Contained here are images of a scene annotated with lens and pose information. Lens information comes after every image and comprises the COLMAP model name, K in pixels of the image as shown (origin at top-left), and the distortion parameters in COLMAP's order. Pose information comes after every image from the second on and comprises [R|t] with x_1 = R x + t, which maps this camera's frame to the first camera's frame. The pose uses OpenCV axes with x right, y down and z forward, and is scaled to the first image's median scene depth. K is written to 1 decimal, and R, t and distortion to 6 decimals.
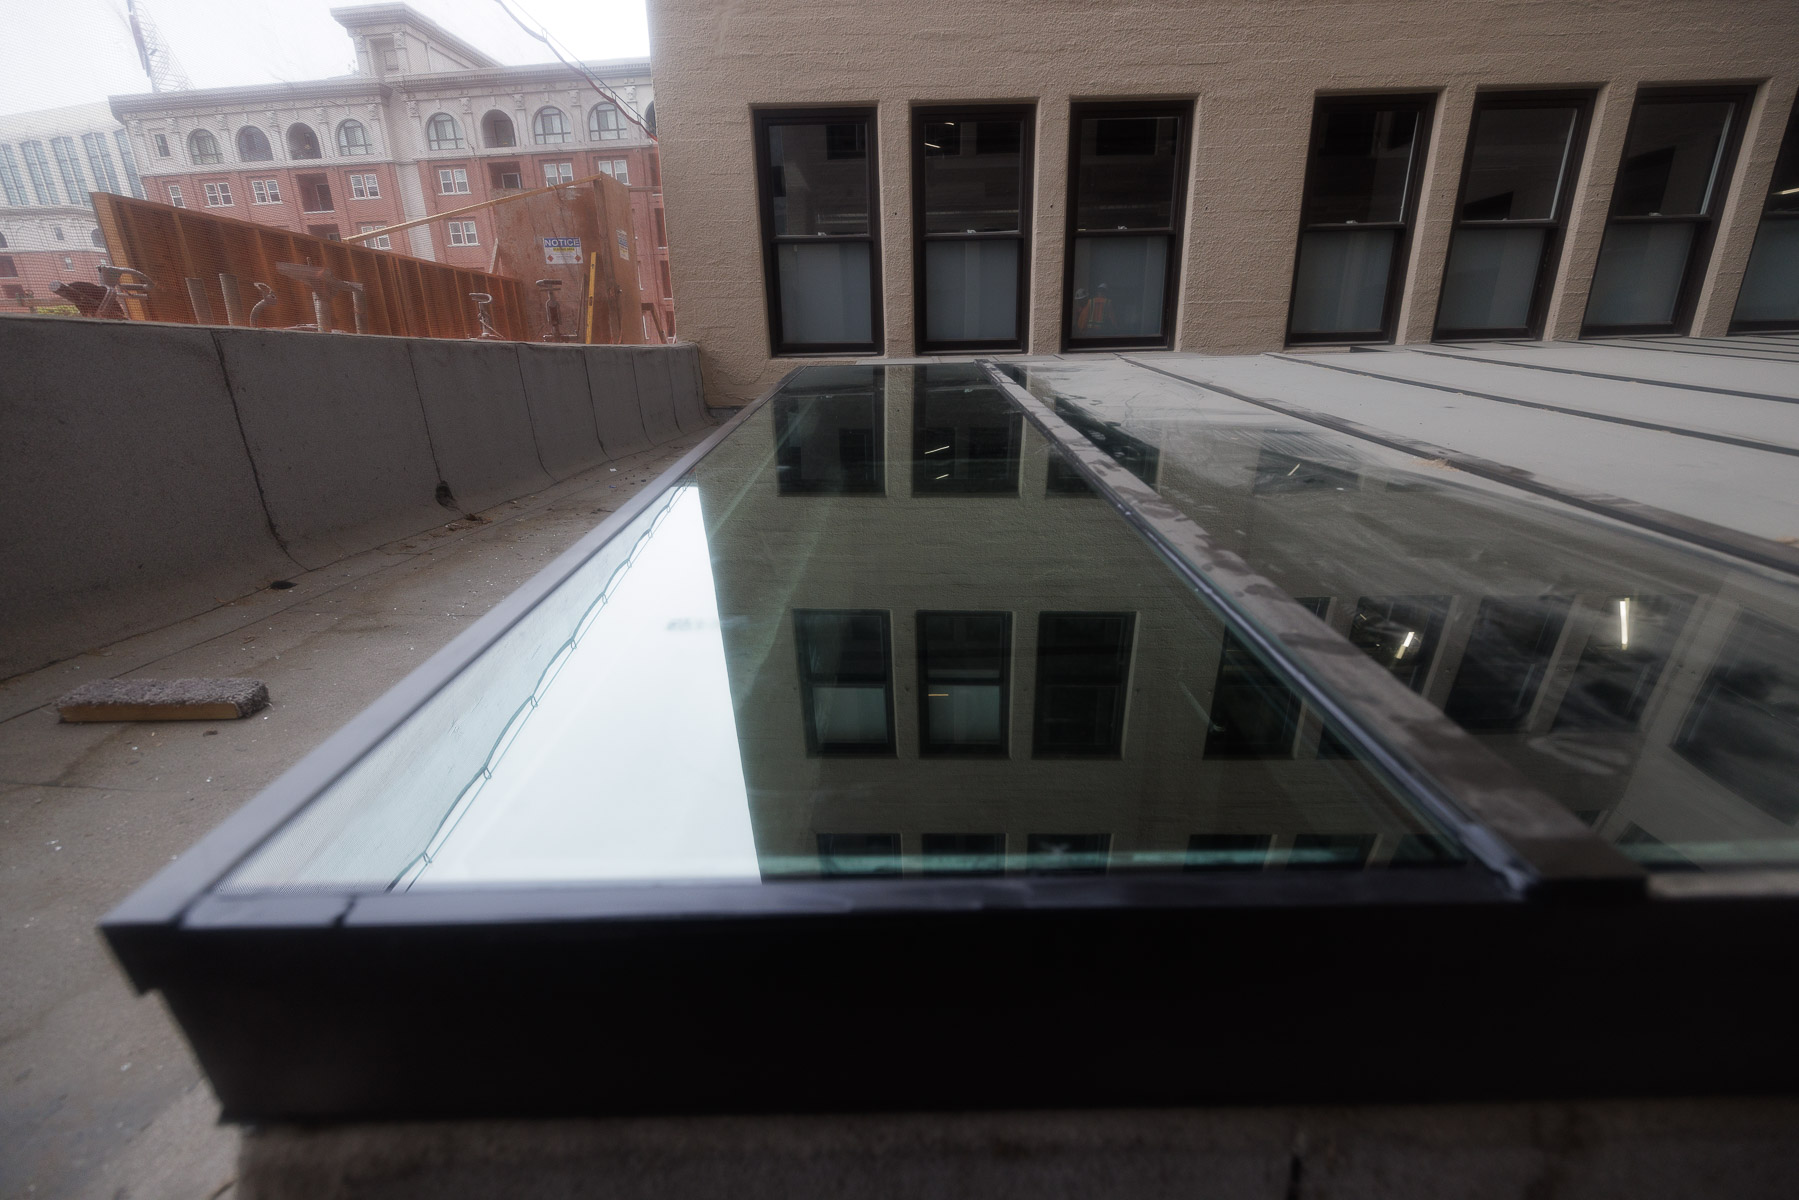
lens RADIAL K [[751.8, 0, 899.5], [0, 751.8, 600.0], [0, 0, 1]] dist [-0.000933, 0.000669]
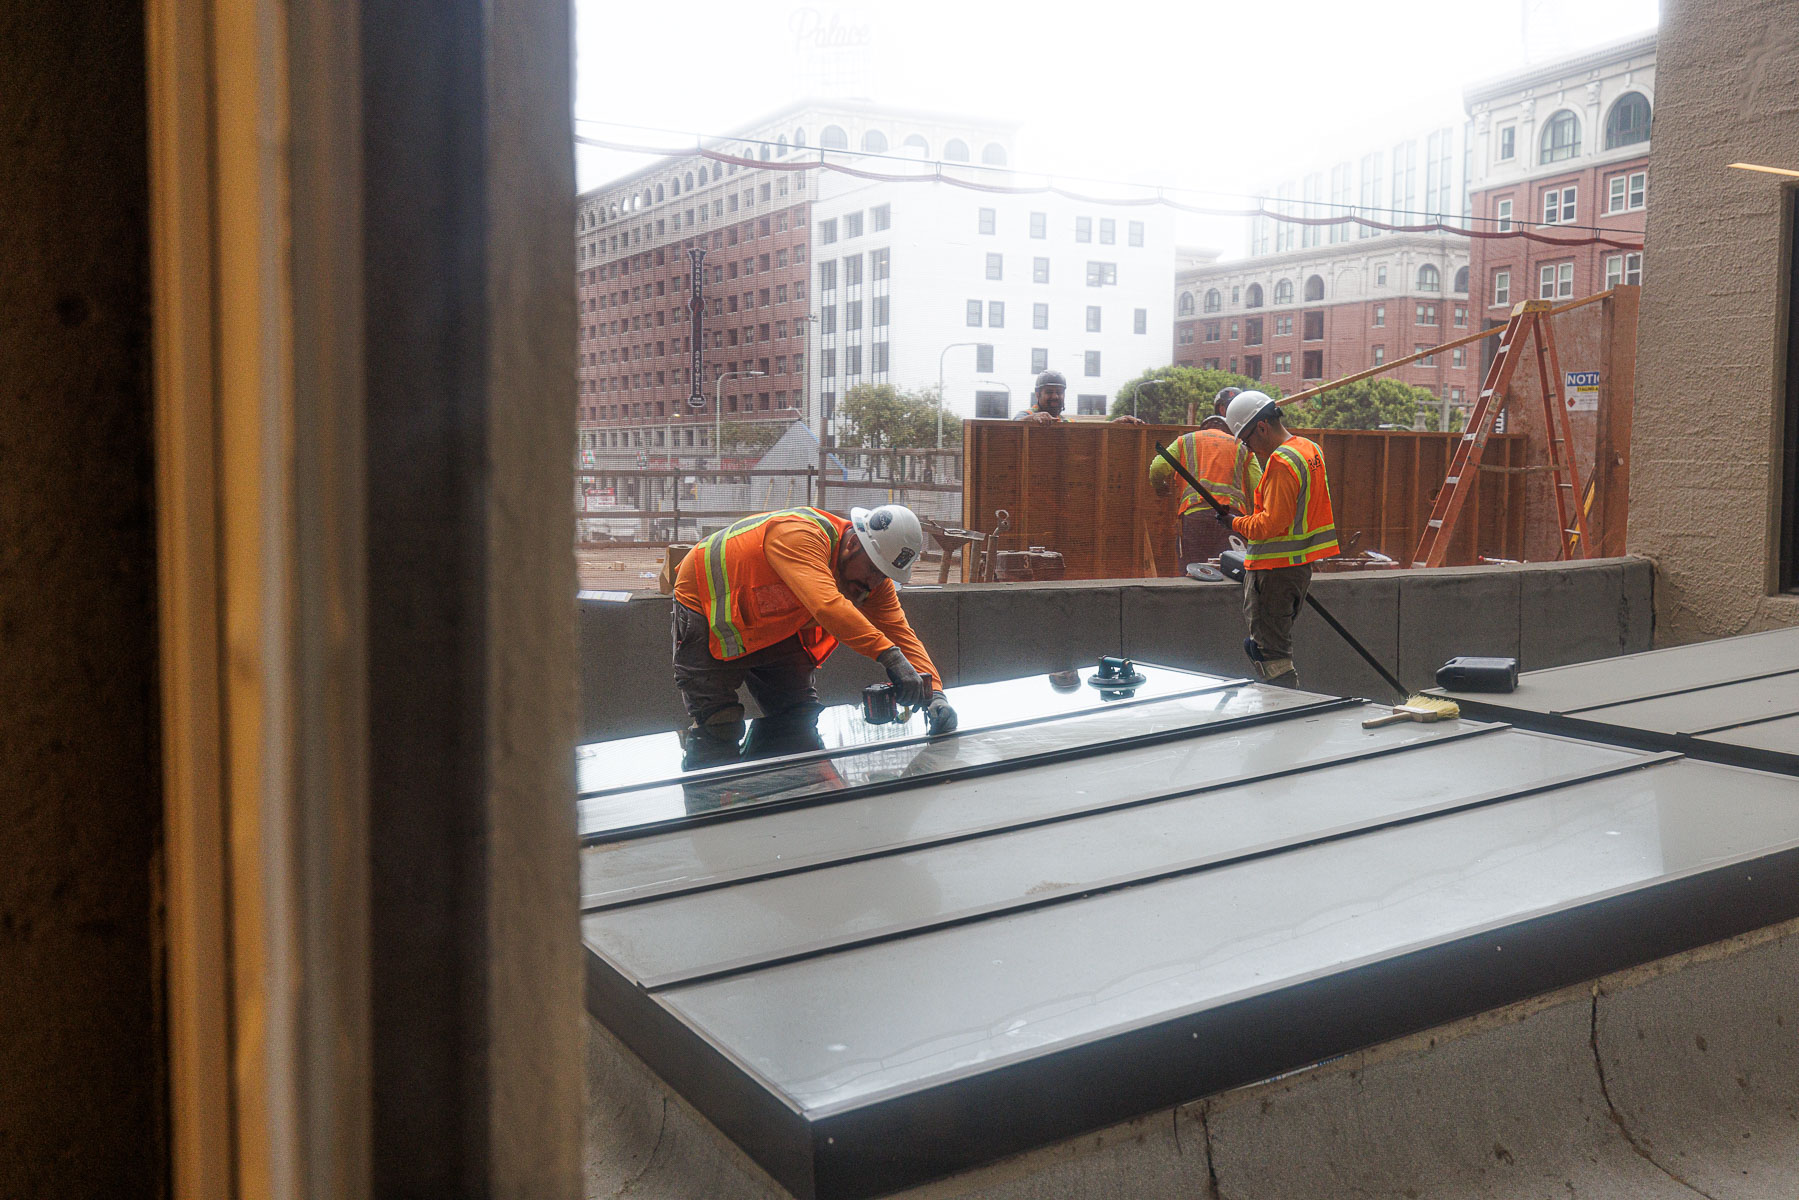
lens RADIAL K [[1740.1, 0, 899.5], [0, 1740.1, 600.0], [0, 0, 1]] dist [0.004423, -0.001788]
pose [[0.471180, 0.092314, -0.877193, 0.099985], [-0.287609, 0.956232, -0.053855, -0.010806], [0.833829, 0.277664, 0.477108, -0.019567]]
